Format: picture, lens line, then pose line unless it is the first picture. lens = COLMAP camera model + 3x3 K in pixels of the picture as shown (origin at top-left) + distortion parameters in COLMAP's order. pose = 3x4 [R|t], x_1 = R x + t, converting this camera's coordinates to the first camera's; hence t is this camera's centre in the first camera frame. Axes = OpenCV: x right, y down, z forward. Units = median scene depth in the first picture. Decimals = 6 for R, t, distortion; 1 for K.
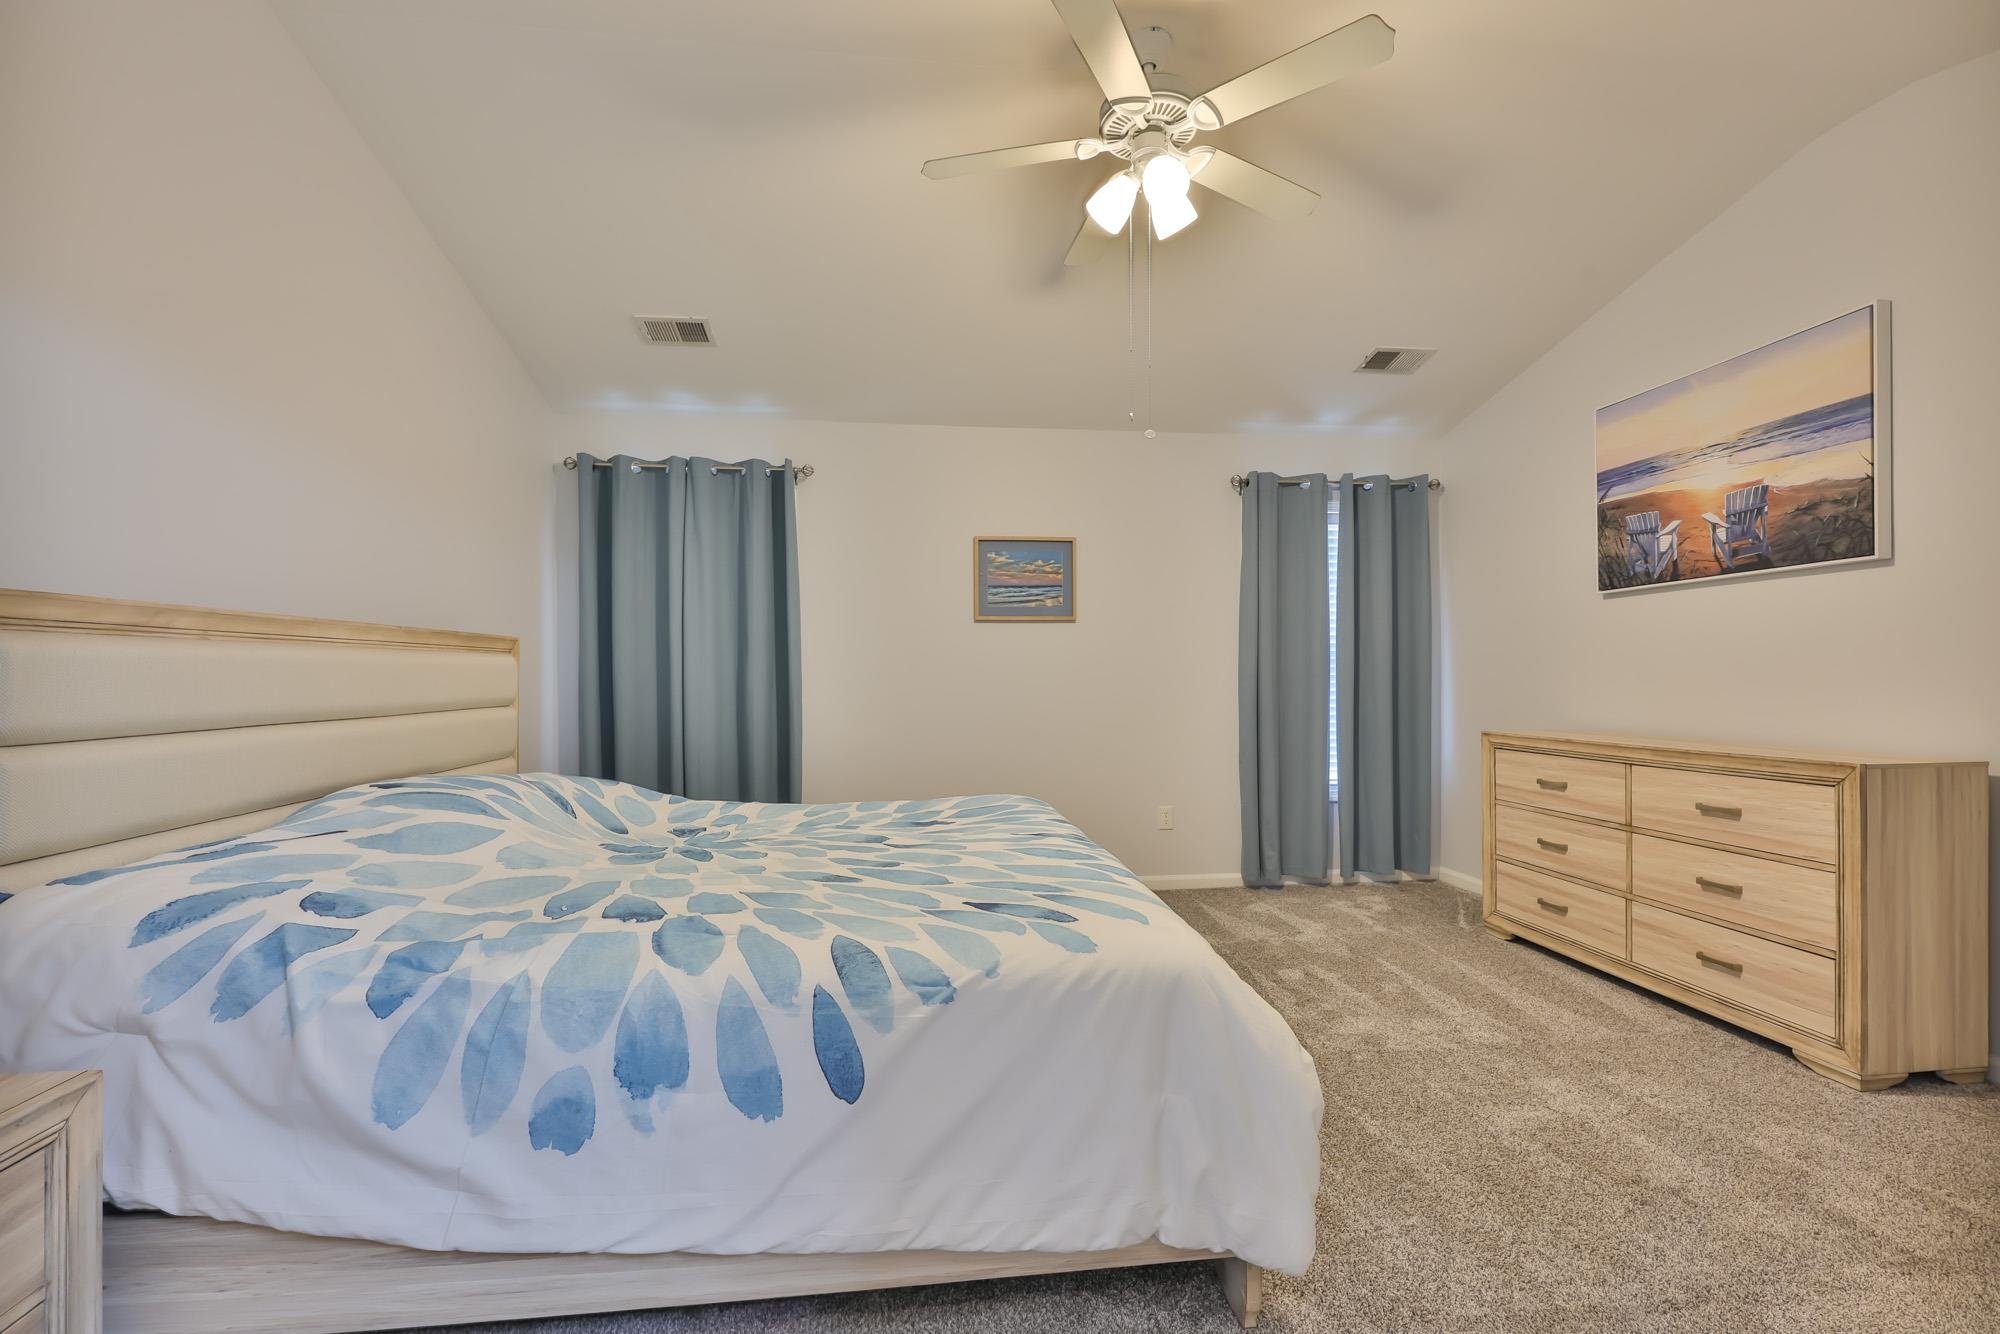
lens RADIAL K [[871.2, 0, 996.6], [0, 871.2, 677.0], [0, 0, 1]] dist [0.001432, -0.000092]
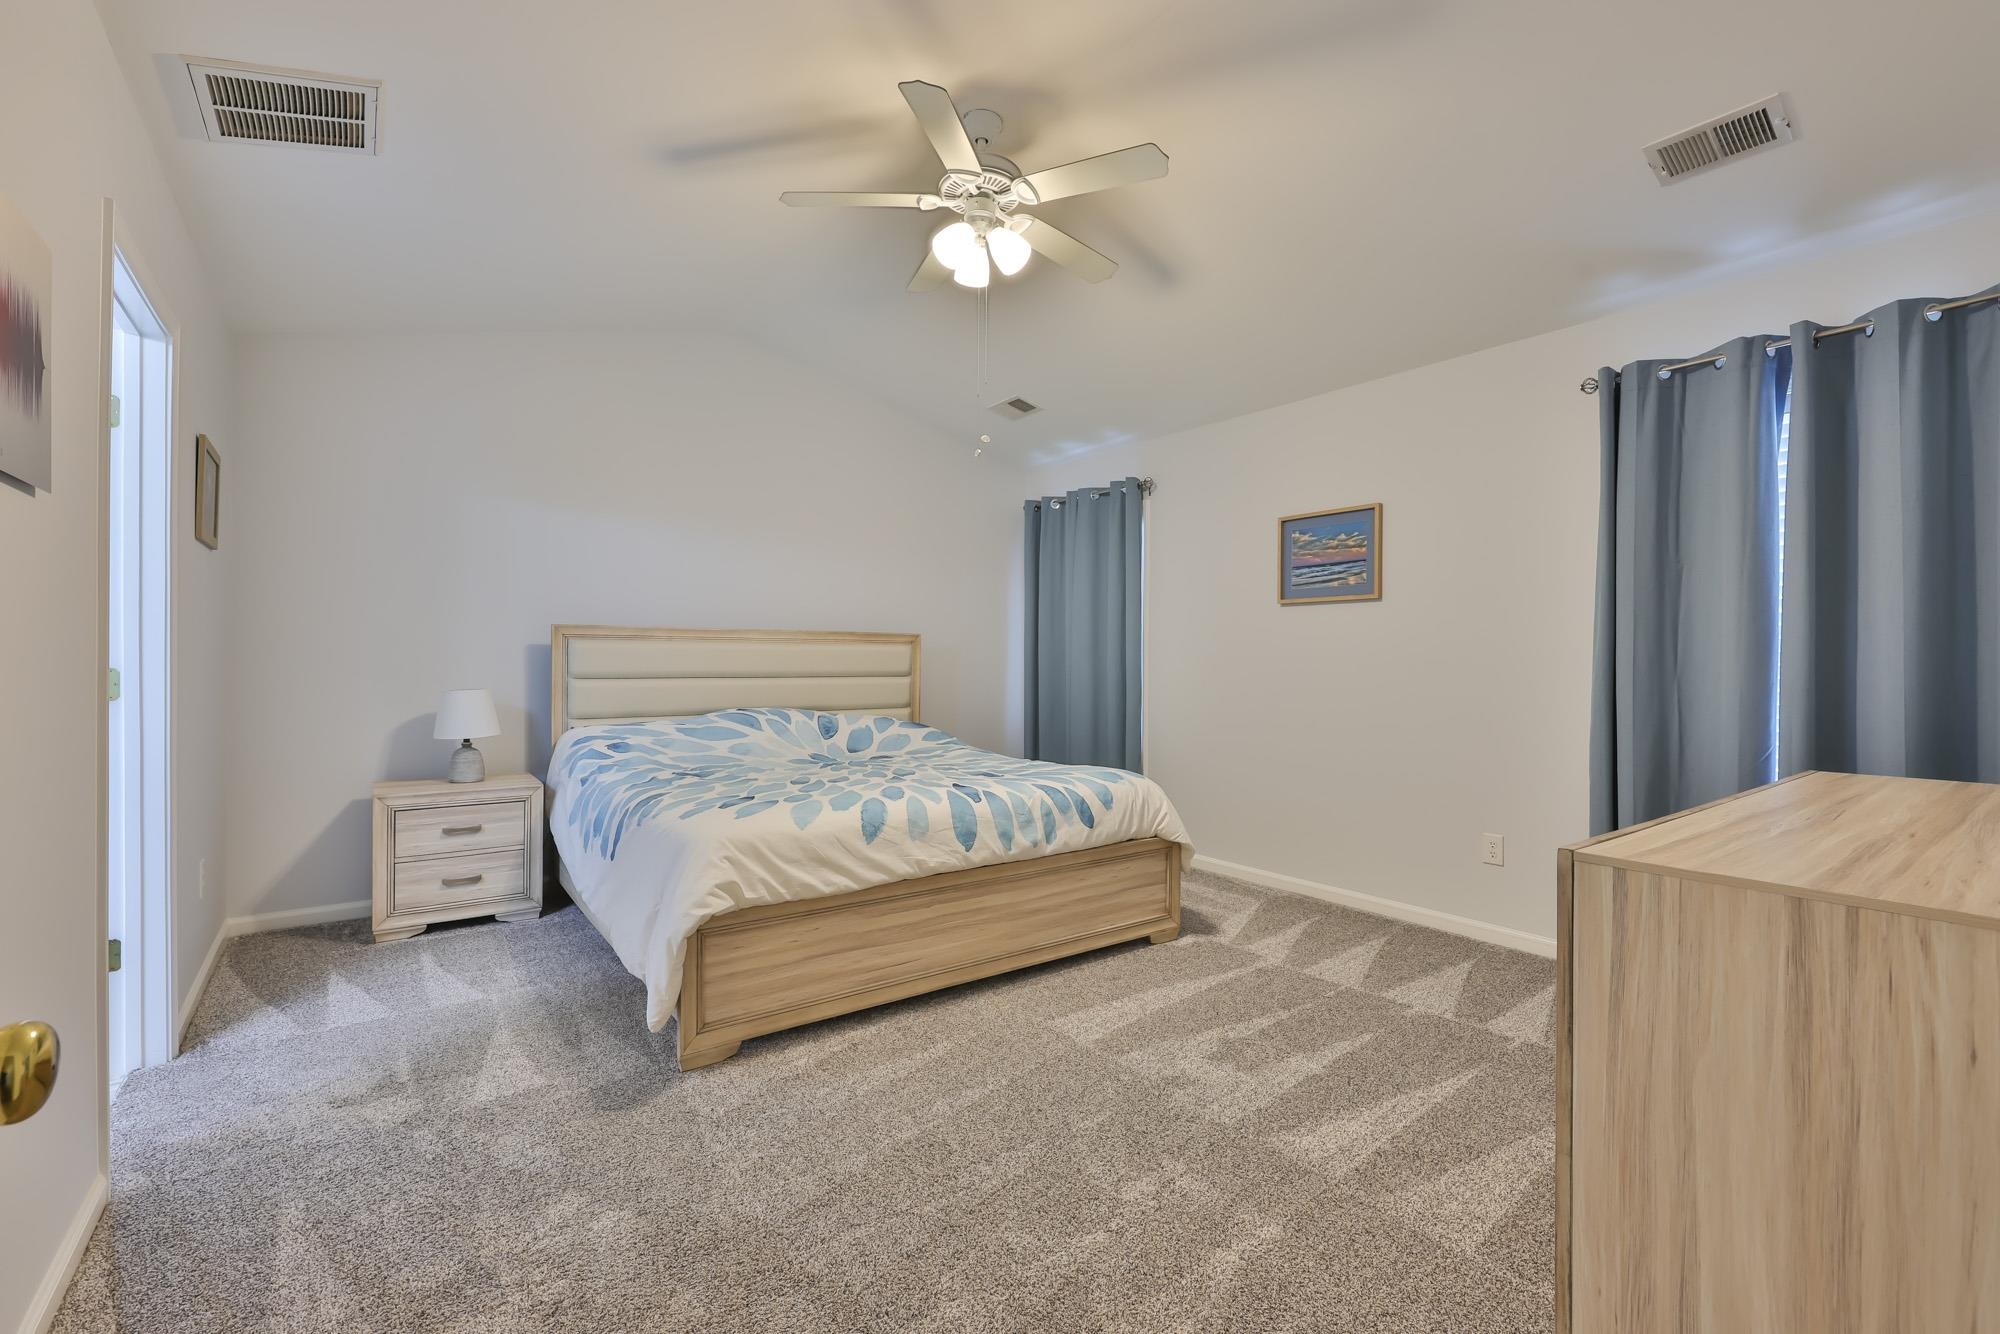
lens RADIAL K [[871.2, 0, 991.0], [0, 871.2, 656.7], [0, 0, 1]] dist [0.001432, -0.000092]
pose [[0.487374, 0.006880, -0.873166, 0.858288], [-0.009748, 0.999950, 0.002439, -0.006872], [0.873139, 0.007323, 0.487417, 0.313366]]
